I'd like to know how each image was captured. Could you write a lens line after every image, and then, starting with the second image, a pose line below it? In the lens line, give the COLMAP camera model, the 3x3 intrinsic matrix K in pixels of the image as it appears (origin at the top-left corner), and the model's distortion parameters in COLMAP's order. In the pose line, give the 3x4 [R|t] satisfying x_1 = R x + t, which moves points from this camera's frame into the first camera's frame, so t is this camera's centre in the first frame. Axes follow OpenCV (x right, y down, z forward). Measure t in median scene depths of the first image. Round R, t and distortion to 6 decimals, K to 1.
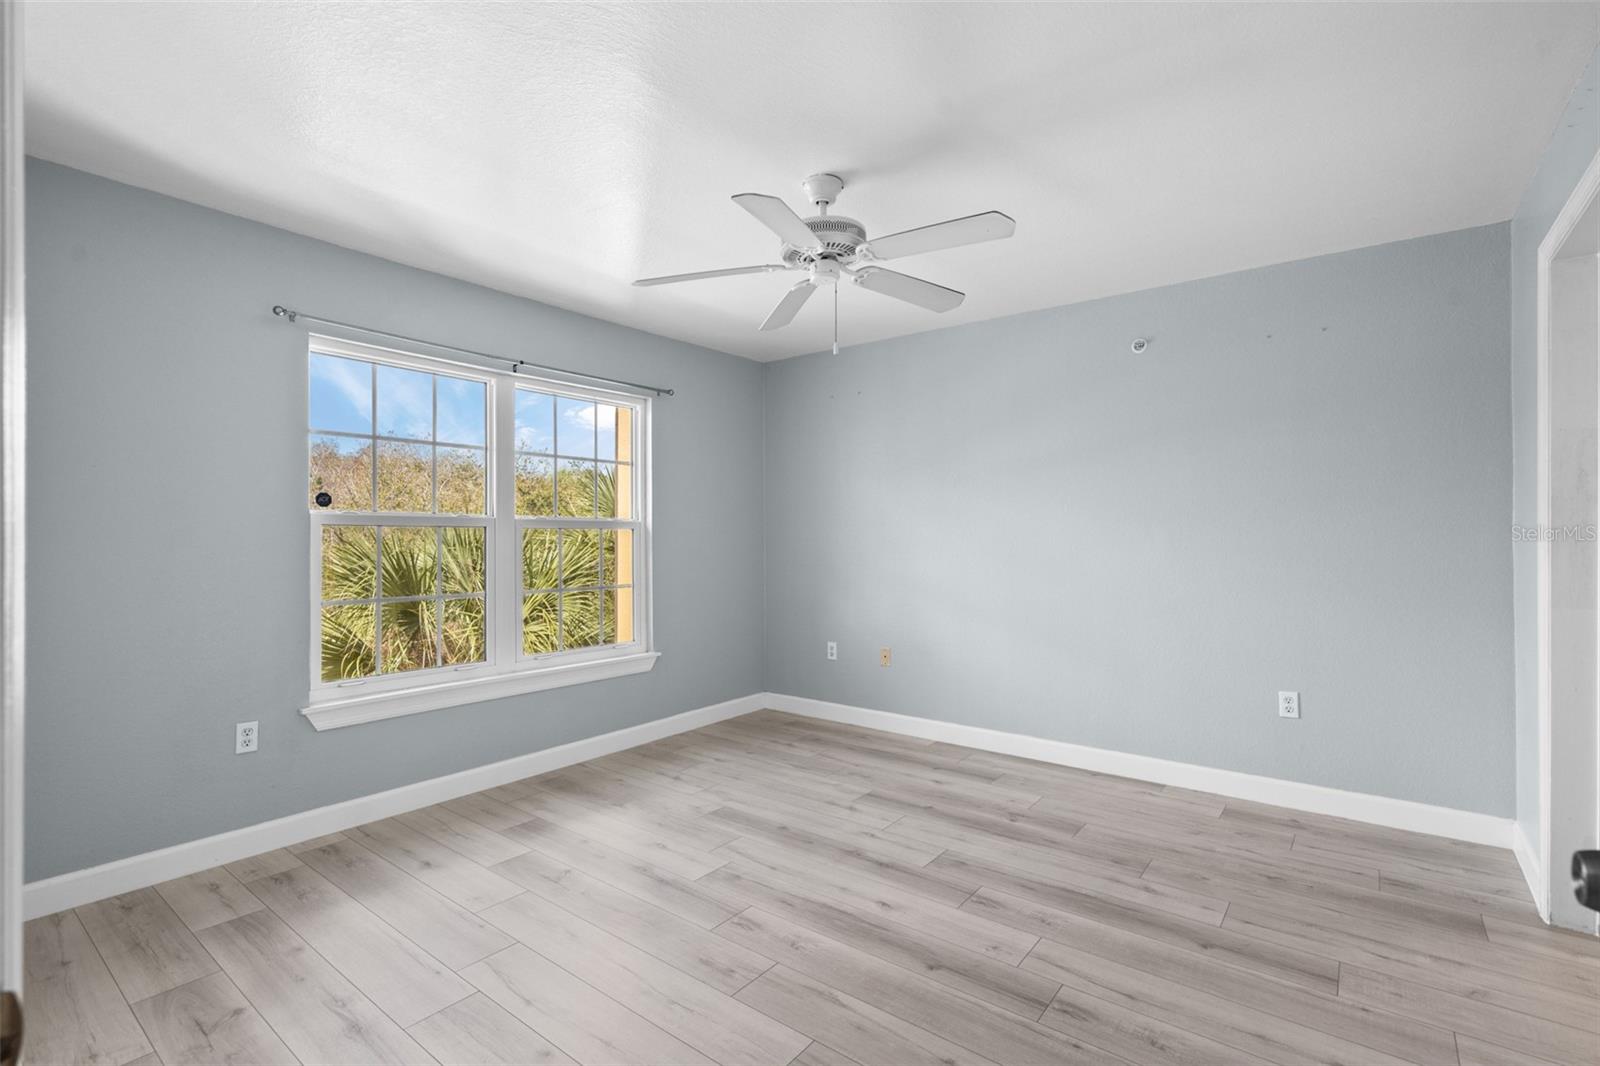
lens RADIAL K [[732.5, 0, 798.0], [0, 732.5, 536.4], [0, 0, 1]] dist [0.003235, 0.000179]
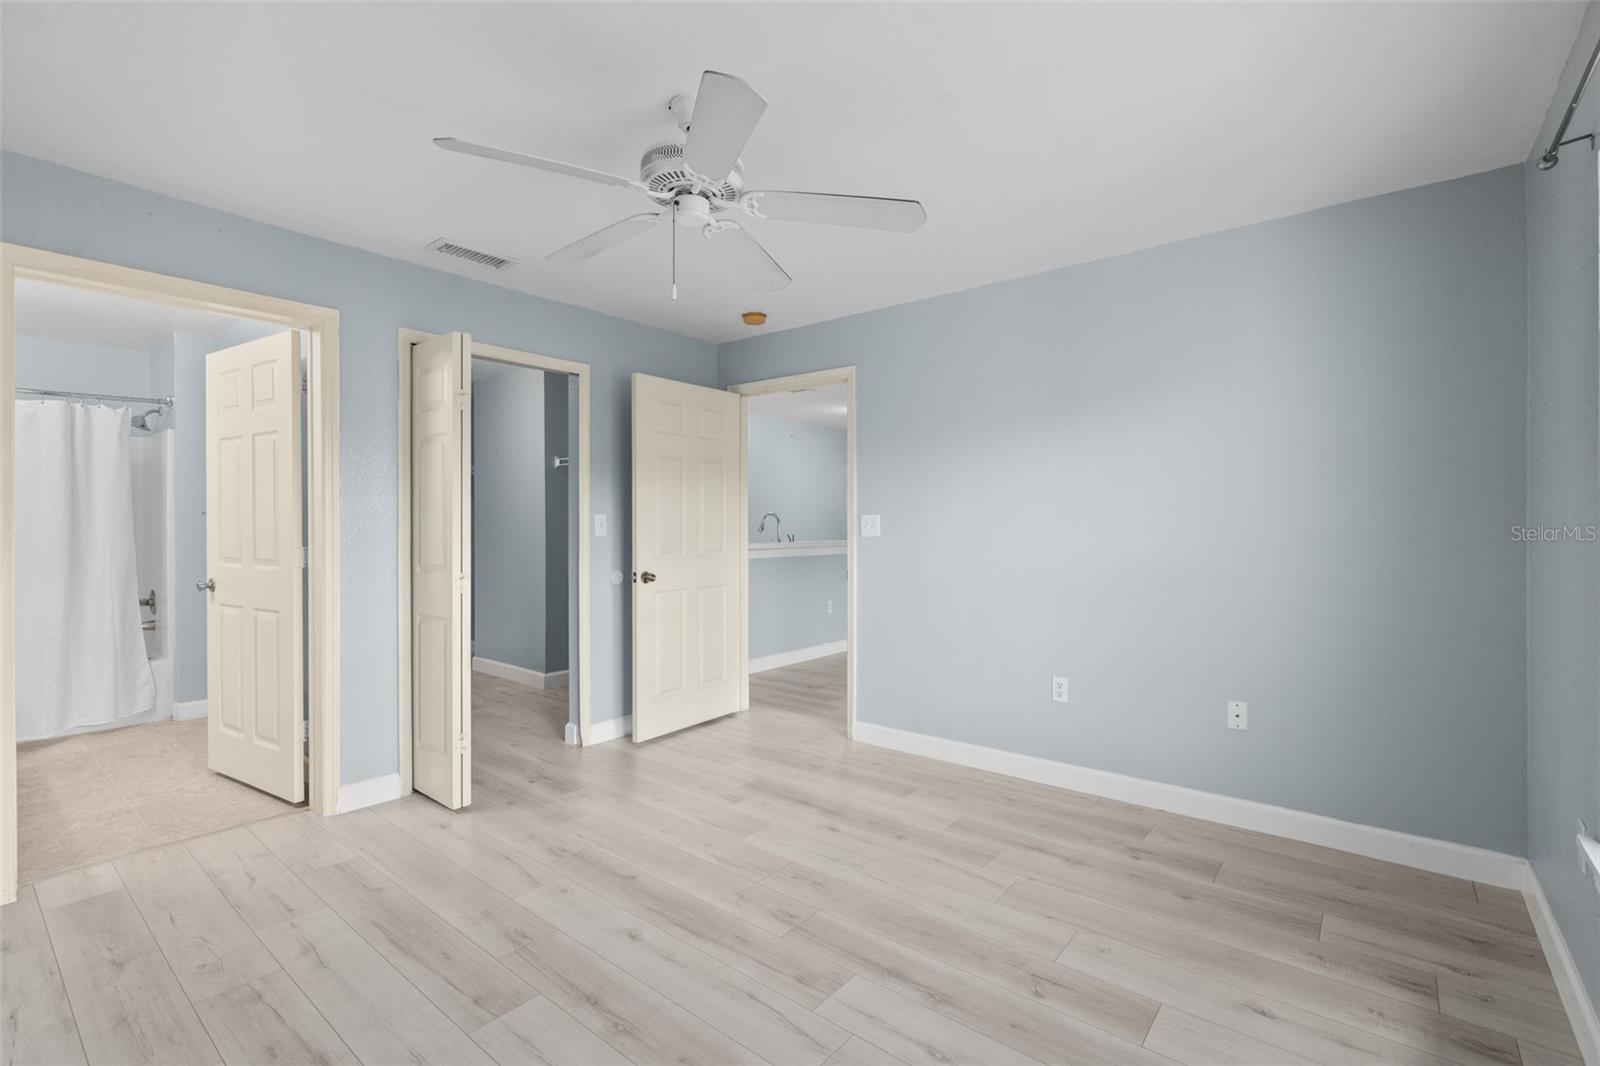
lens RADIAL K [[732.5, 0, 797.1], [0, 732.5, 530.1], [0, 0, 1]] dist [0.003235, 0.000179]
pose [[-0.999741, 0.000384, 0.022755, -0.095304], [0.000531, 0.999979, 0.006471, -0.003299], [-0.022752, 0.006481, -0.999720, 1.730631]]
